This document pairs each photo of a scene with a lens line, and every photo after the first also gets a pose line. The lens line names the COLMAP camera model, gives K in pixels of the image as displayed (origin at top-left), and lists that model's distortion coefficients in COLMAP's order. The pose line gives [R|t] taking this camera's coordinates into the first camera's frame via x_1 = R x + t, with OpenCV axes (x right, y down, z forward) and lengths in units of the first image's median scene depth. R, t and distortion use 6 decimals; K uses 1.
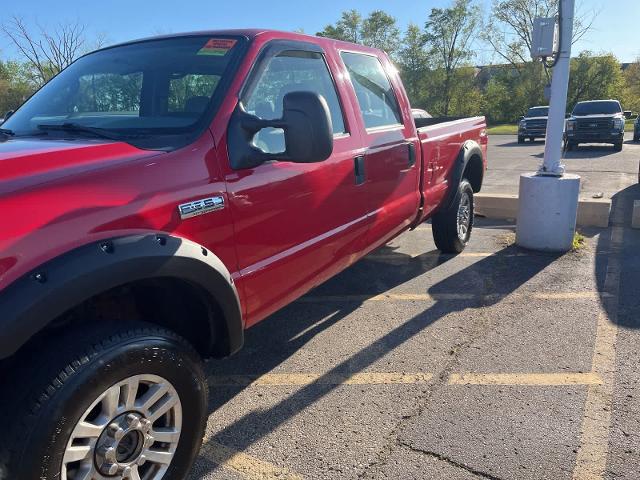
lens RADIAL K [[490.3, 0, 323.9], [0, 490.3, 241.3], [0, 0, 1]] dist [0.069985, -0.107916]
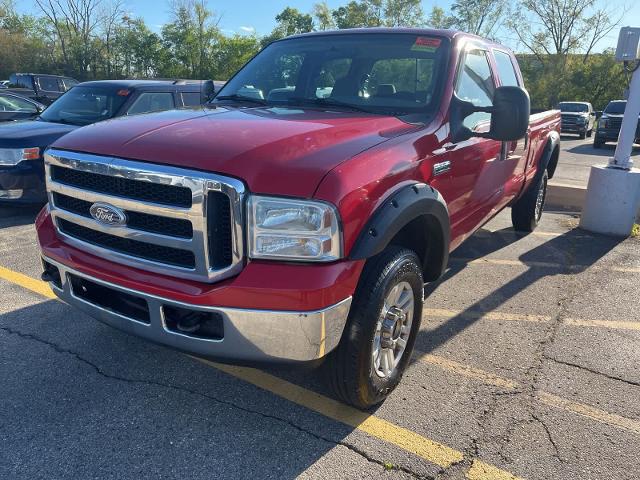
lens RADIAL K [[490.3, 0, 320.2], [0, 490.3, 250.9], [0, 0, 1]] dist [0.069985, -0.107916]
pose [[0.997132, 0.075564, -0.004260, -0.280646], [-0.075174, 0.995364, 0.059992, 0.051141], [0.008773, -0.059500, 0.998190, -0.194905]]
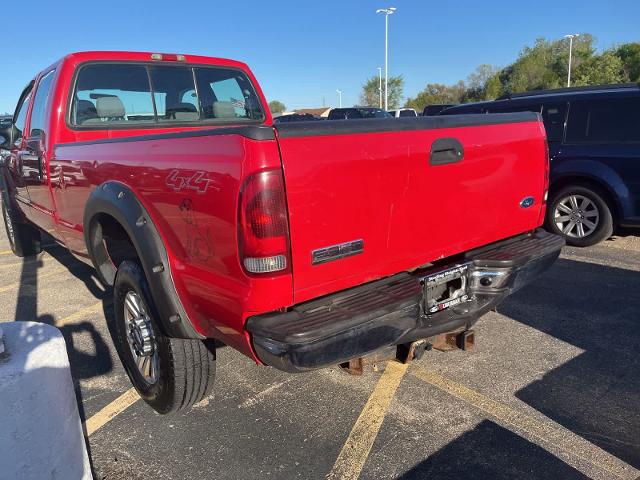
lens RADIAL K [[490.3, 0, 318.4], [0, 490.3, 242.6], [0, 0, 1]] dist [0.069985, -0.107916]
pose [[-0.352813, 0.267261, -0.896713, 0.870996], [-0.183419, 0.919994, 0.346366, -0.462382], [0.917541, 0.286676, -0.275565, 1.751139]]
